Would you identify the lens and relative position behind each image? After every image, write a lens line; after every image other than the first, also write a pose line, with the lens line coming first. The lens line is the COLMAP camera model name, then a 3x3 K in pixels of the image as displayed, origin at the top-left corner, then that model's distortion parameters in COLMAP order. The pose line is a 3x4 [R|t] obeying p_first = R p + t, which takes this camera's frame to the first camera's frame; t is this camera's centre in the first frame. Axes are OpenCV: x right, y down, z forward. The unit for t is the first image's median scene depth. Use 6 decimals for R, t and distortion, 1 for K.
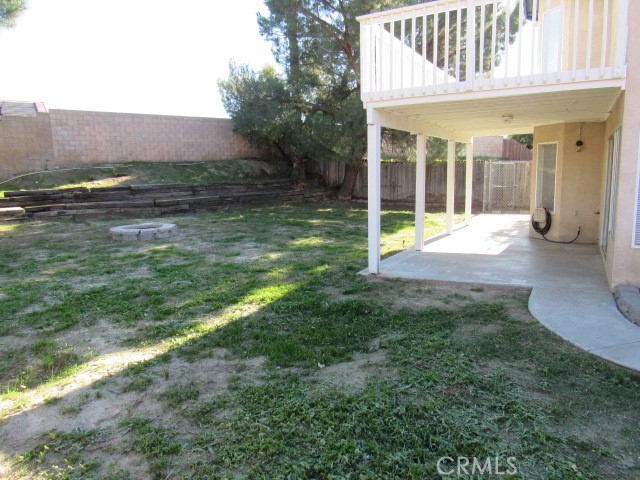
lens RADIAL K [[449.1, 0, 318.9], [0, 449.1, 222.2], [0, 0, 1]] dist [-0.006445, -0.000046]
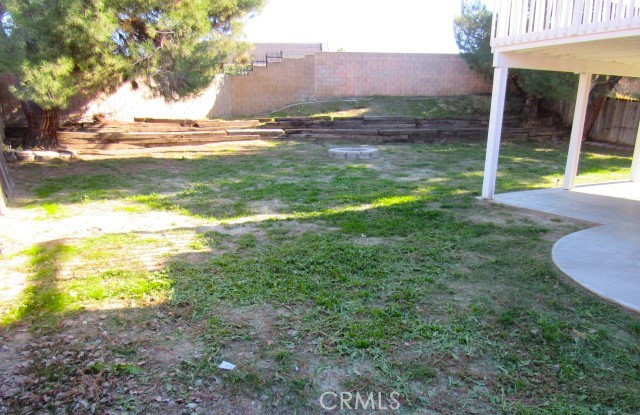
lens RADIAL K [[432.1, 0, 320.0], [0, 432.1, 207.5], [0, 0, 1]] dist [-0.025420, 0.001541]
pose [[0.850556, 0.142654, -0.506166, 0.088780], [-0.081493, 0.986632, 0.141126, 0.004028], [0.519531, -0.078787, 0.850811, -0.047358]]
